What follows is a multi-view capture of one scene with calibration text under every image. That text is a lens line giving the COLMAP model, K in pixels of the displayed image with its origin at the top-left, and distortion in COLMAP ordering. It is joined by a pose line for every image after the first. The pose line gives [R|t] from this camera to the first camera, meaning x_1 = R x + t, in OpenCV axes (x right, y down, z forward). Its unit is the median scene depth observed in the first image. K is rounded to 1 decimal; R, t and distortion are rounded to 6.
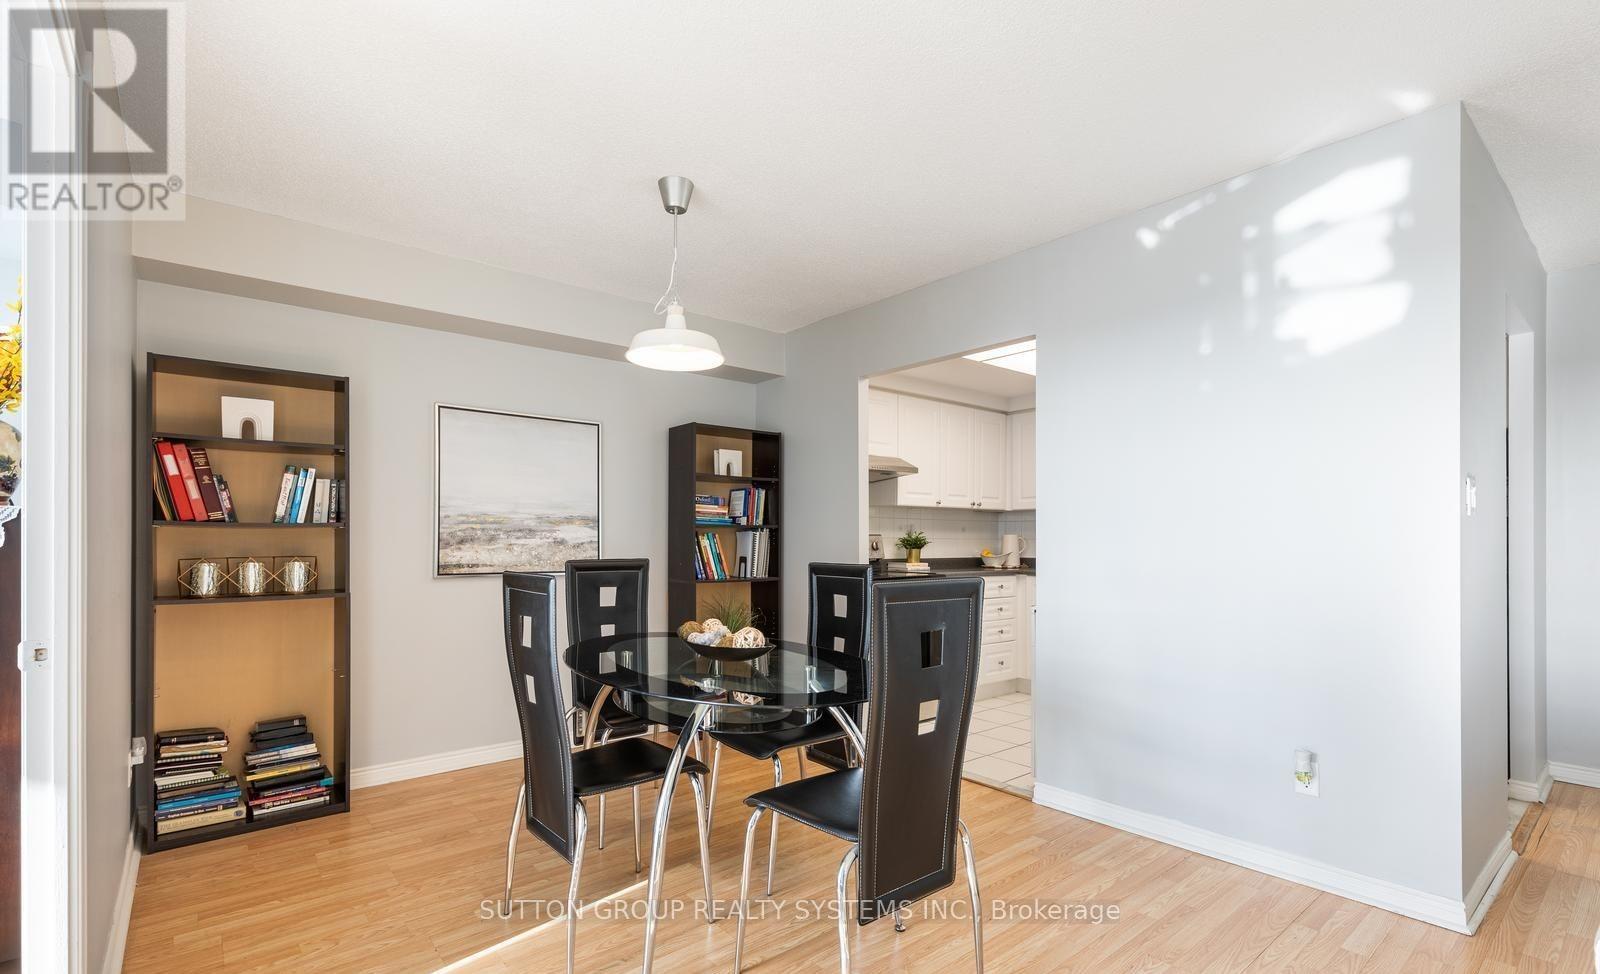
lens RADIAL K [[721.4, 0, 799.3], [0, 721.4, 530.7], [0, 0, 1]] dist [0.002413, -0.000540]
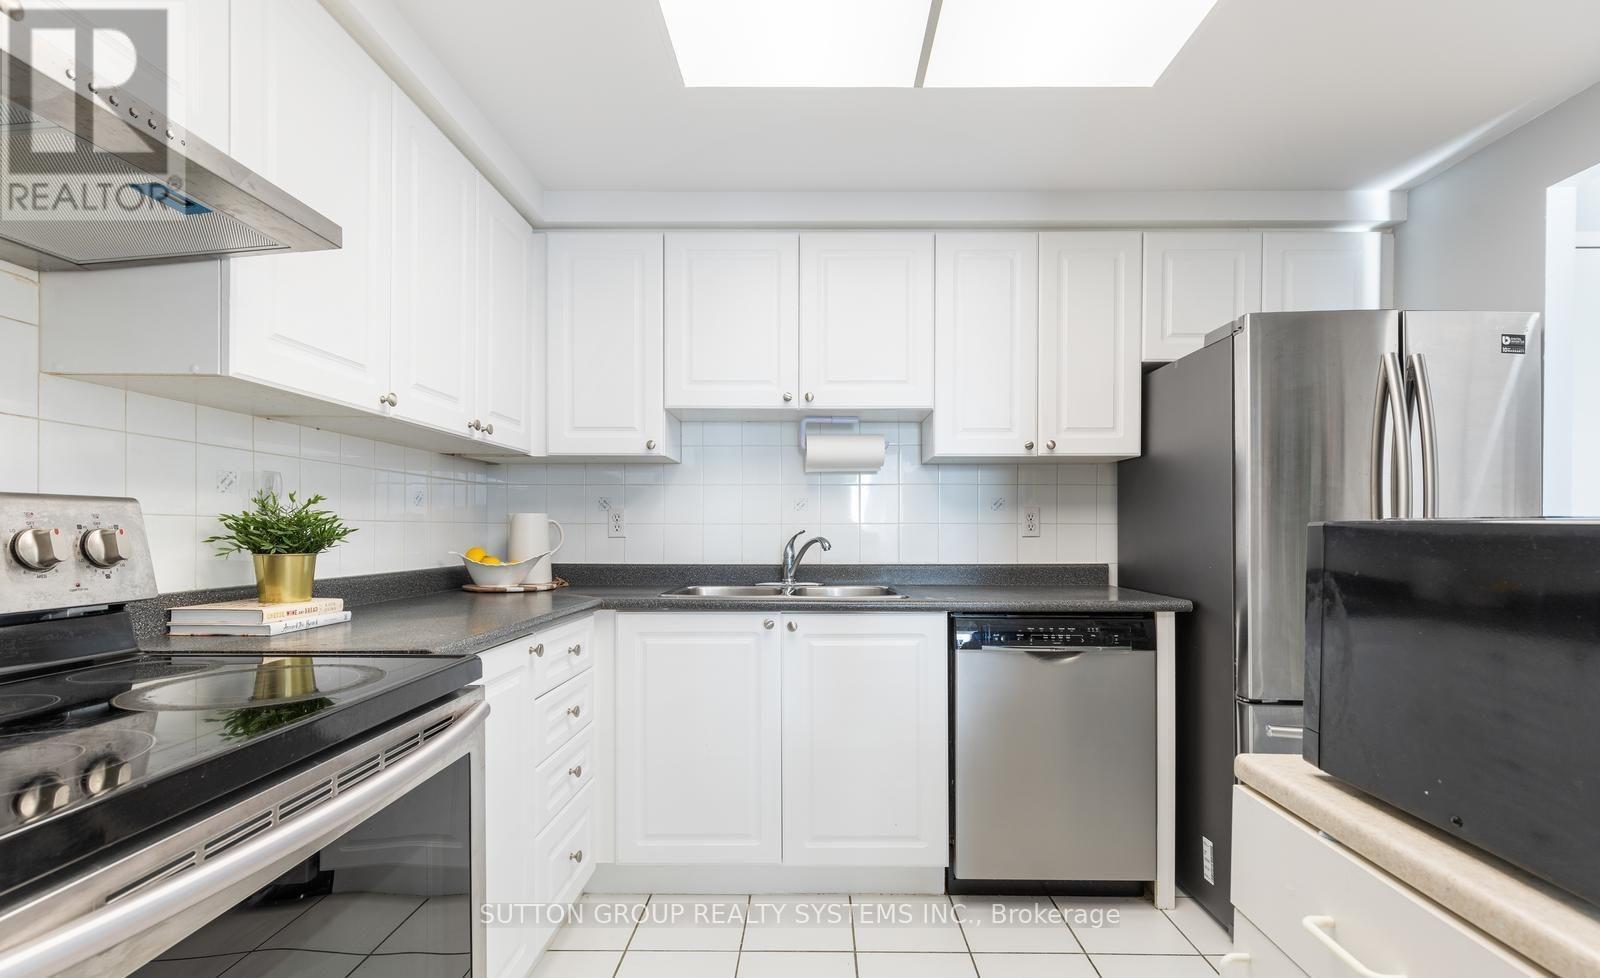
lens RADIAL K [[721.1, 0, 808.6], [0, 721.1, 523.8], [0, 0, 1]] dist [0.000924, -0.000067]
pose [[0.645280, 0.004791, 0.763931, 0.095723], [-0.008259, 0.999966, 0.000705, 0.015322], [-0.763902, -0.006764, 0.645297, 0.865075]]
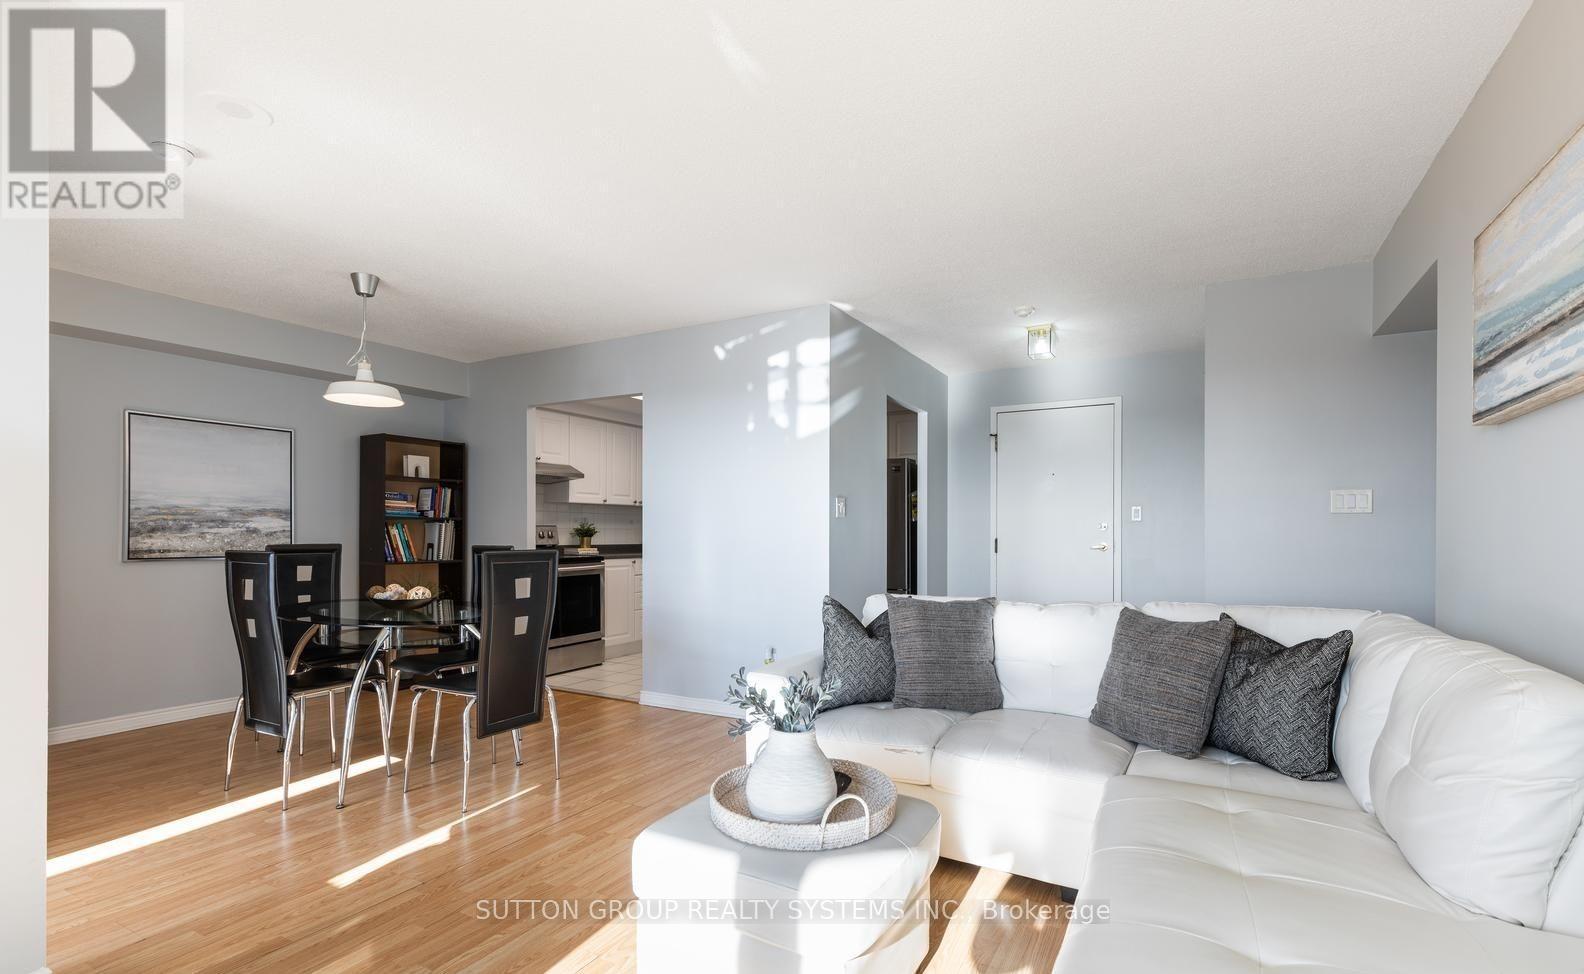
lens RADIAL K [[720.6, 0, 802.6], [0, 720.6, 528.4], [0, 0, 1]] dist [0.001855, -0.000114]
pose [[0.932812, 0.002738, 0.360353, 0.078088], [-0.006097, 0.999948, 0.008184, -0.003500], [-0.360312, -0.009831, 0.932780, -0.407967]]
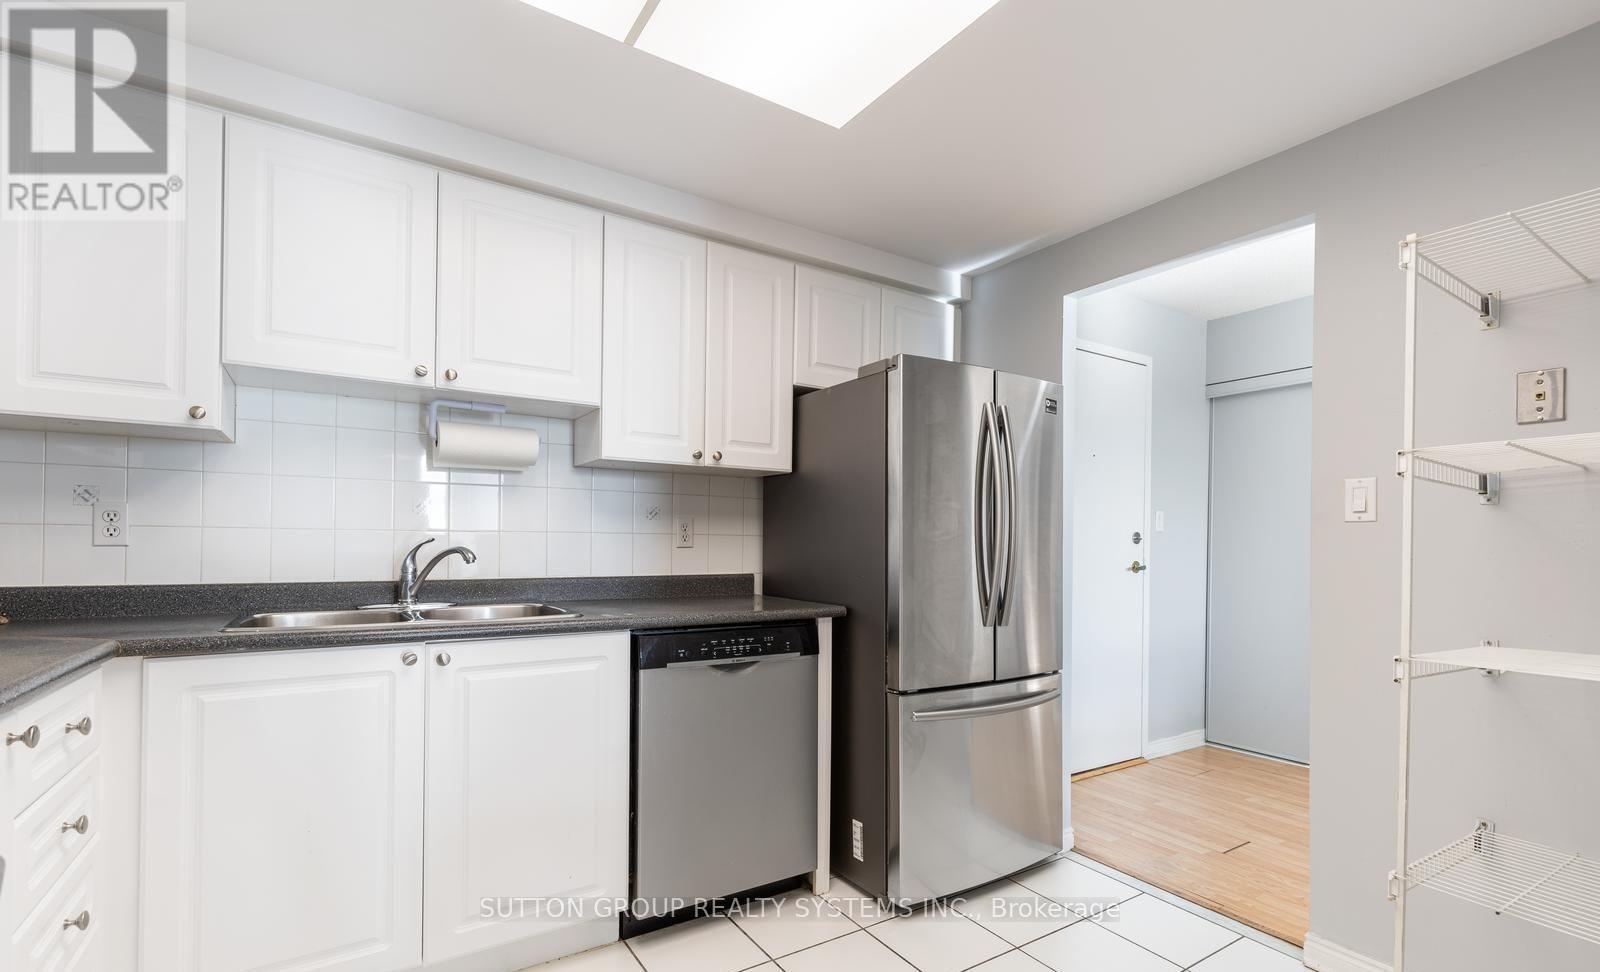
lens RADIAL K [[721.4, 0, 799.3], [0, 721.4, 529.7], [0, 0, 1]] dist [0.002413, -0.000540]
pose [[0.113311, 0.016691, 0.993419, 0.096979], [-0.022016, 0.999656, -0.014285, 0.016984], [-0.993316, -0.020252, 0.113640, 0.963682]]
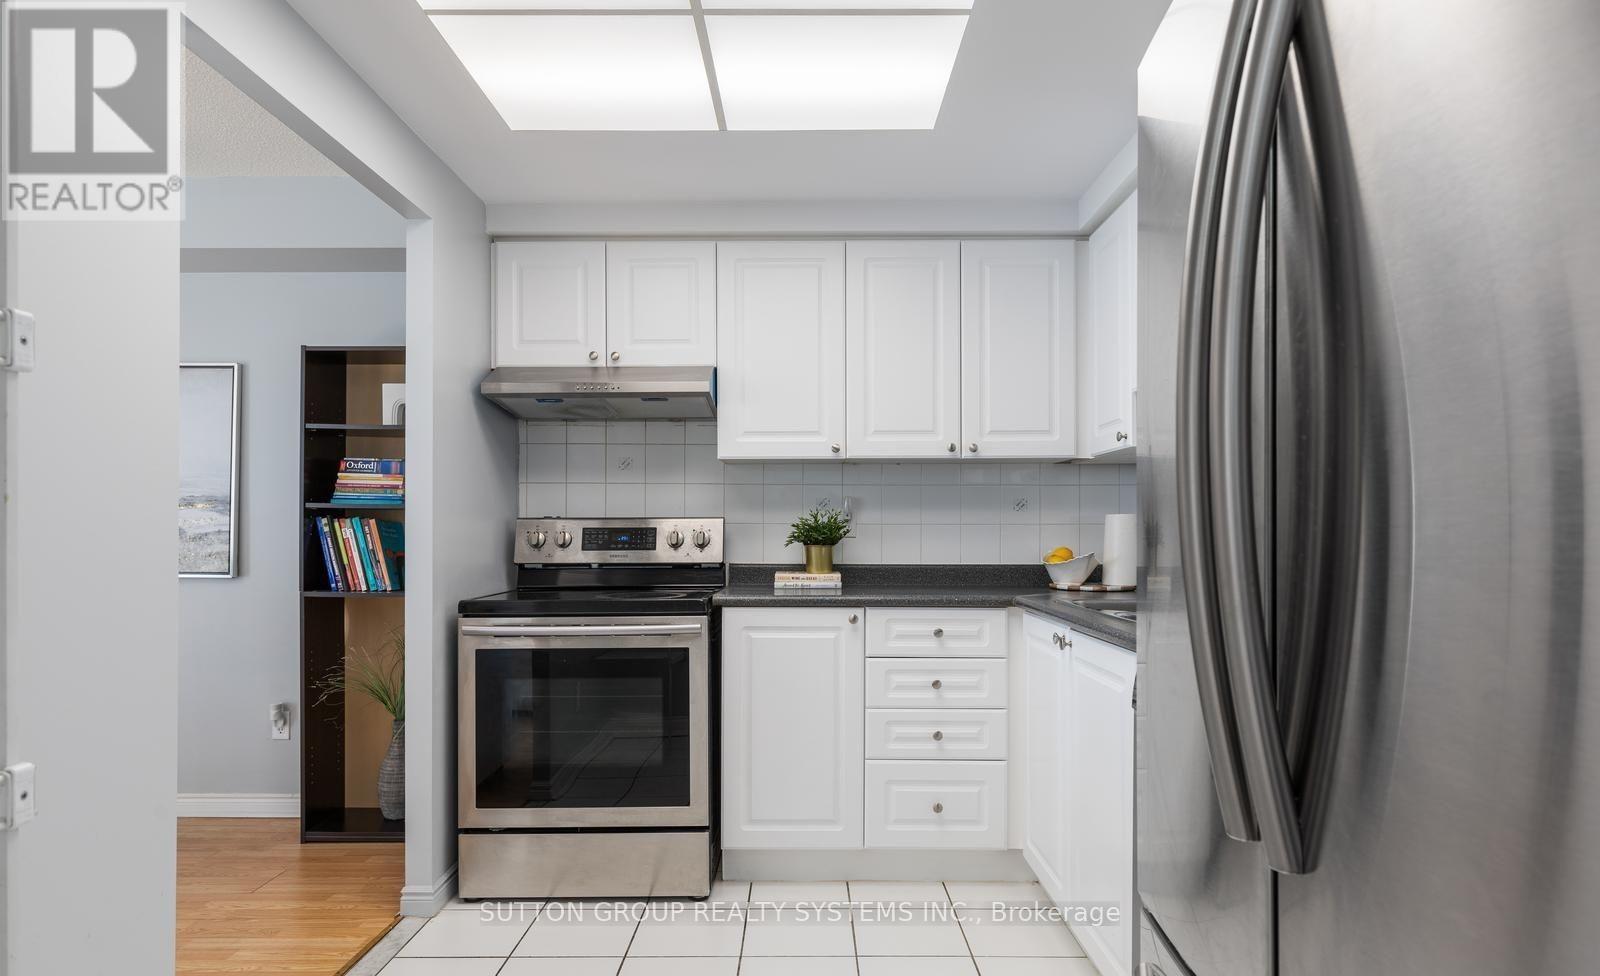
lens RADIAL K [[919.0, 0, 801.8], [0, 919.0, 523.7], [0, 0, 1]] dist [0.007278, 0.000606]
pose [[0.771265, -0.008231, -0.636461, 0.735136], [0.011112, 0.999938, 0.000533, 0.013292], [0.636417, -0.007483, 0.771309, 0.667595]]
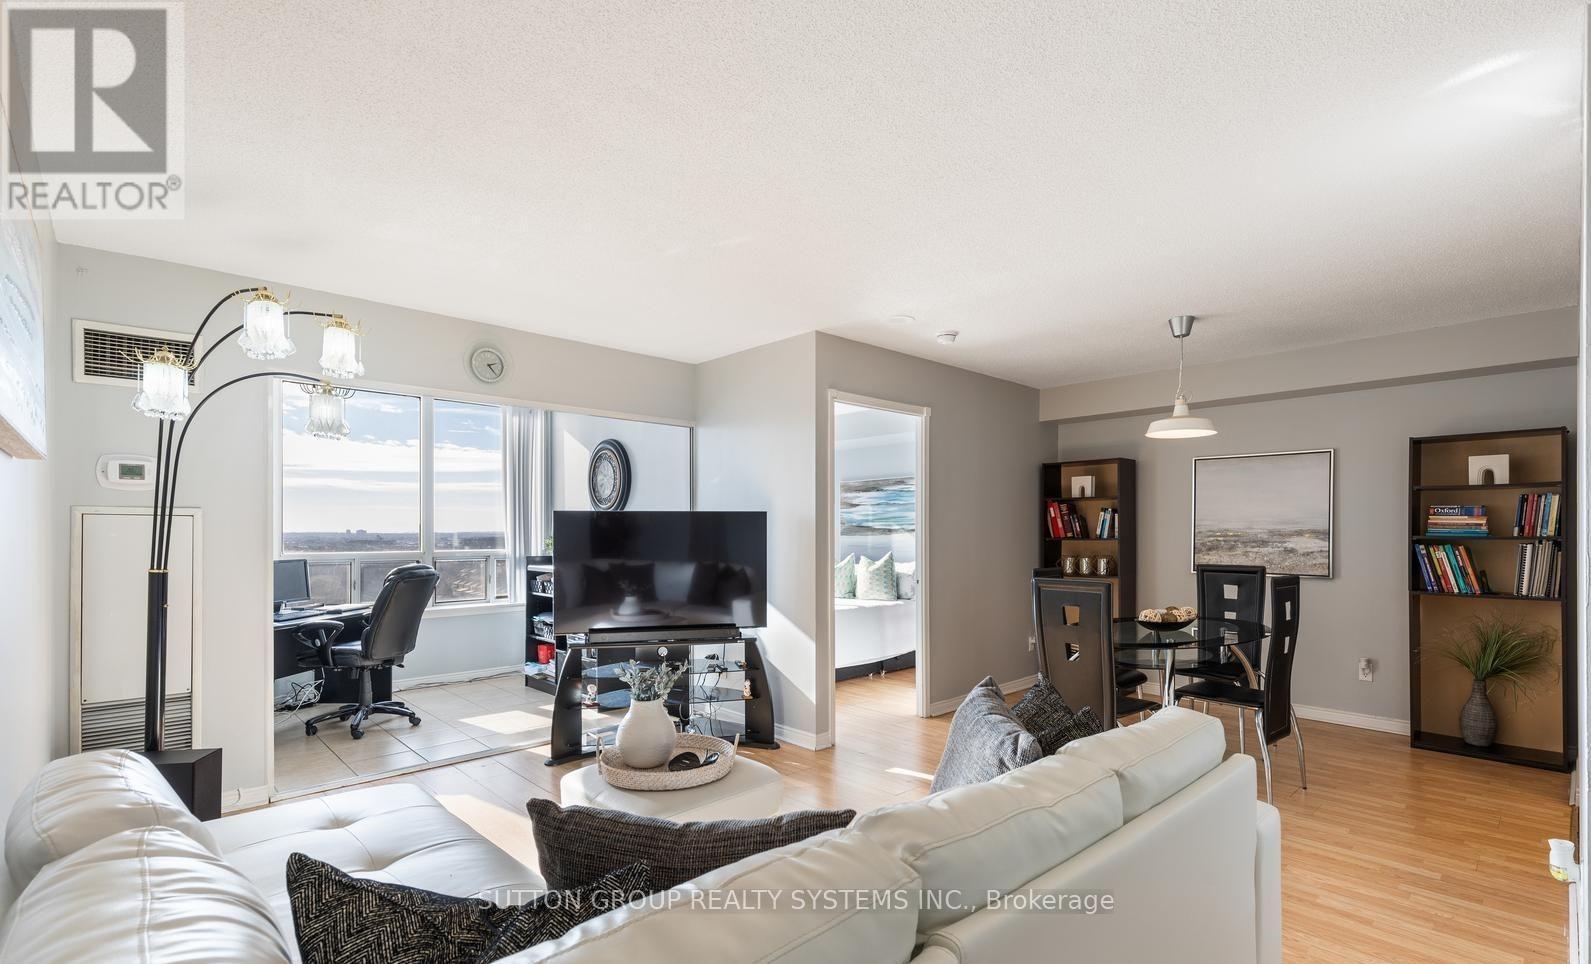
lens RADIAL K [[717.3, 0, 794.8], [0, 717.3, 525.5], [0, 0, 1]] dist [0.002413, -0.000540]
pose [[0.054877, -0.009587, -0.998447, 0.851972], [0.014149, 0.999861, -0.008823, -0.028910], [0.998393, -0.013642, 0.055005, 0.067469]]
